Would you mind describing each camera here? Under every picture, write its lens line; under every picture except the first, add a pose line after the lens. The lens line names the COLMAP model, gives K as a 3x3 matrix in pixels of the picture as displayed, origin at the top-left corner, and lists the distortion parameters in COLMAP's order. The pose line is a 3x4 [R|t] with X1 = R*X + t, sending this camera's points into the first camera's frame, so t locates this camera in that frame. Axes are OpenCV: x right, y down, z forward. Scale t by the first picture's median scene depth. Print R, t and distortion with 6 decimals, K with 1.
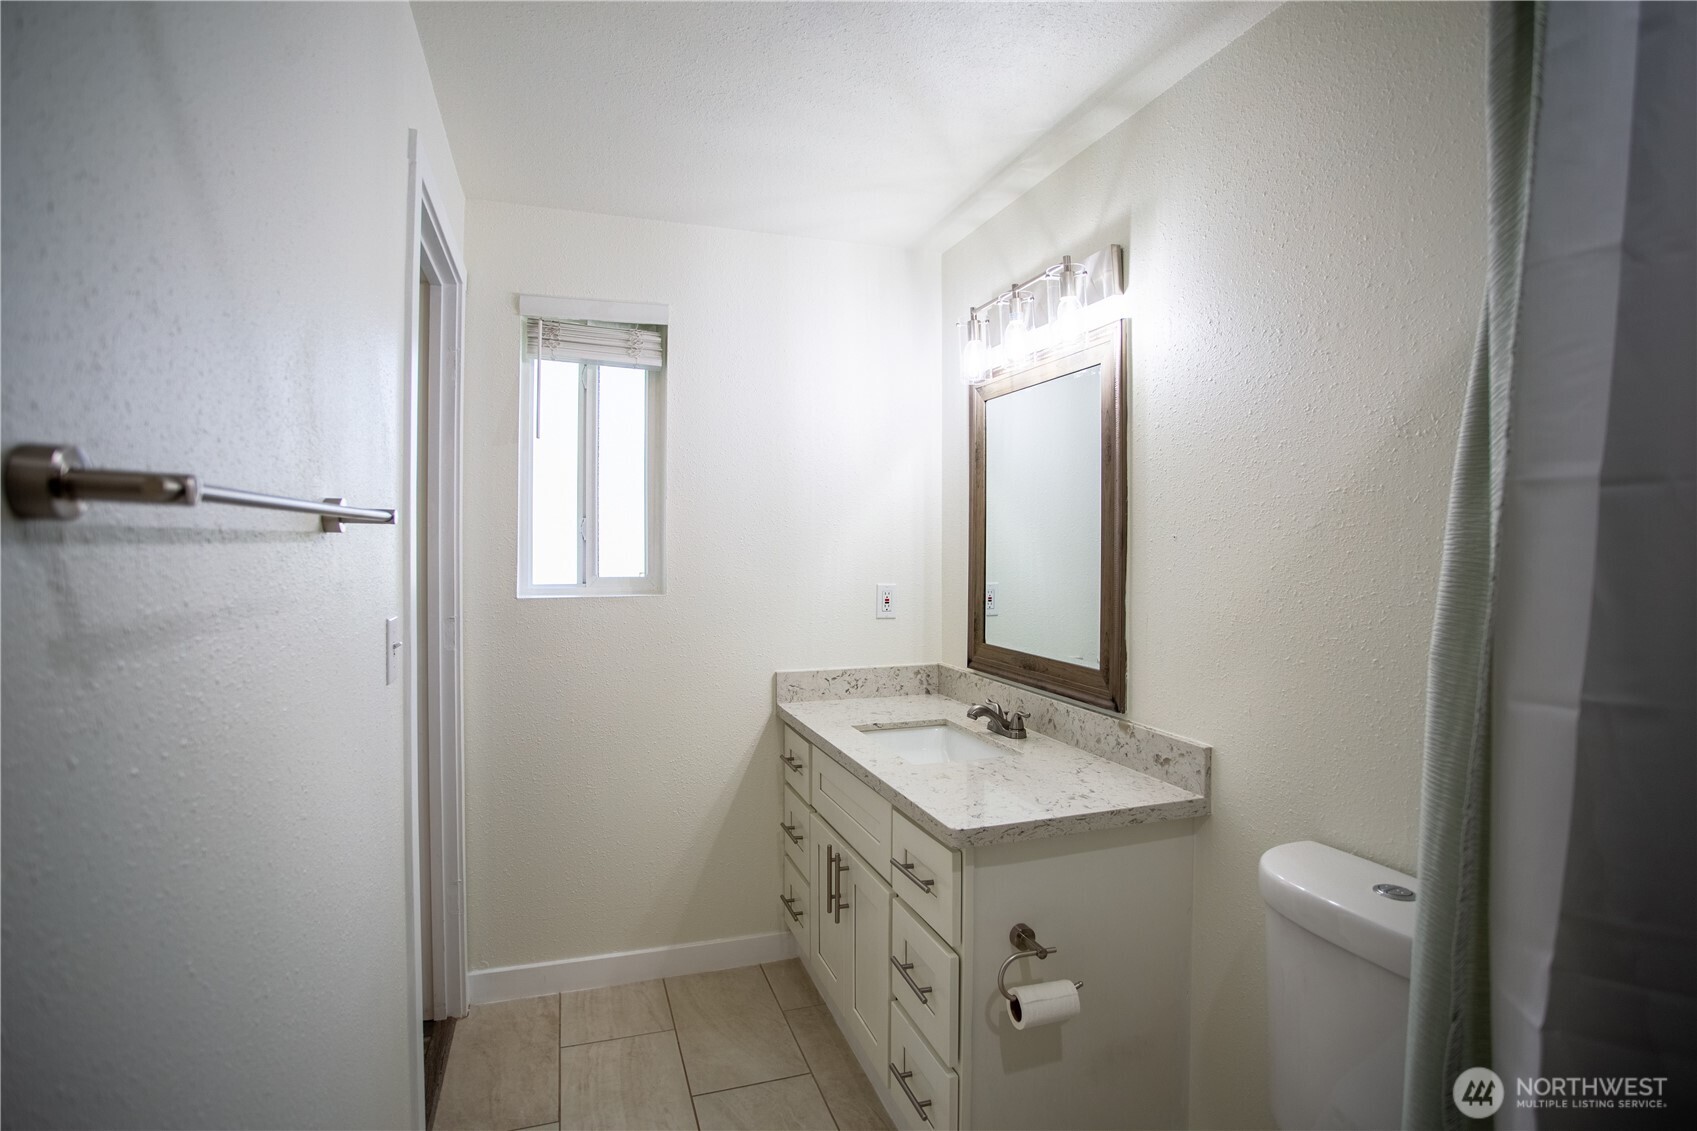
lens RADIAL K [[873.9, 0, 844.2], [0, 873.9, 538.8], [0, 0, 1]] dist [-0.024449, 0.002024]
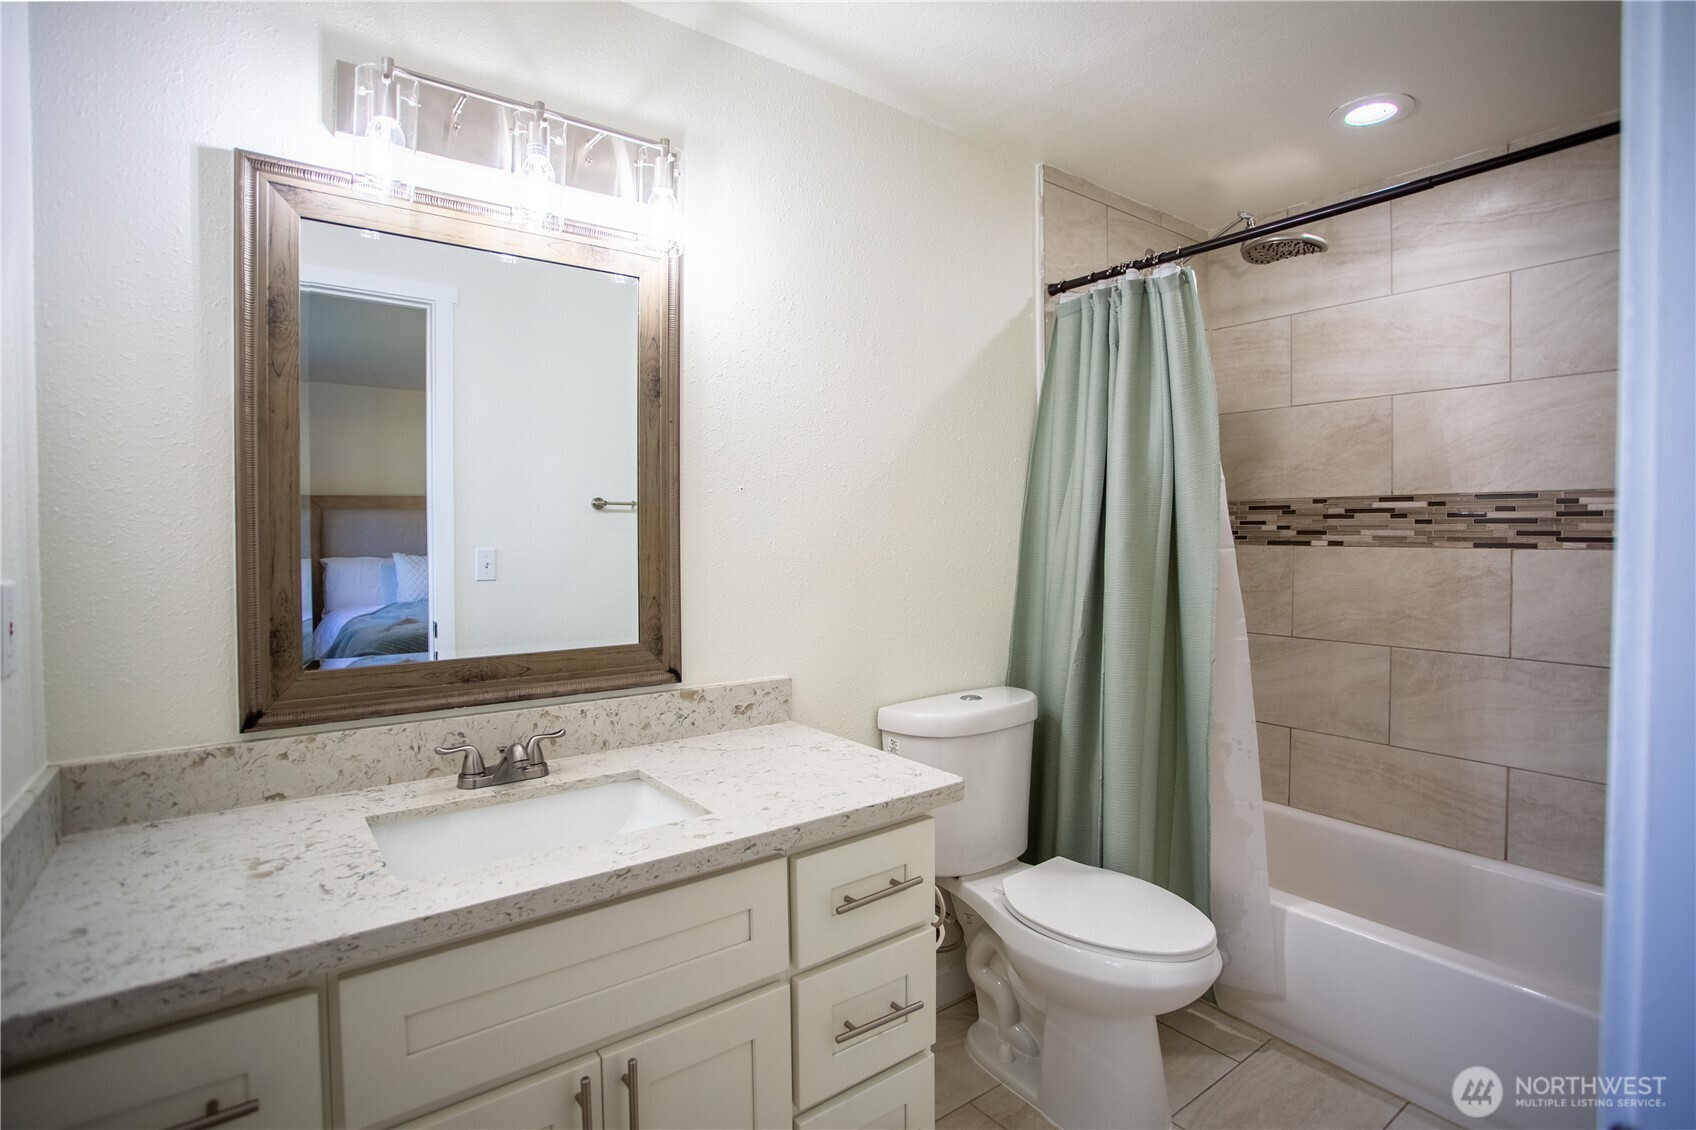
lens RADIAL K [[873.4, 0, 843.7], [0, 873.4, 538.3], [0, 0, 1]] dist [-0.024449, 0.002024]
pose [[-0.324318, -0.008393, 0.945911, -0.565969], [-0.000671, 0.999962, 0.008642, 0.042176], [-0.945948, 0.002168, -0.324311, 1.090454]]
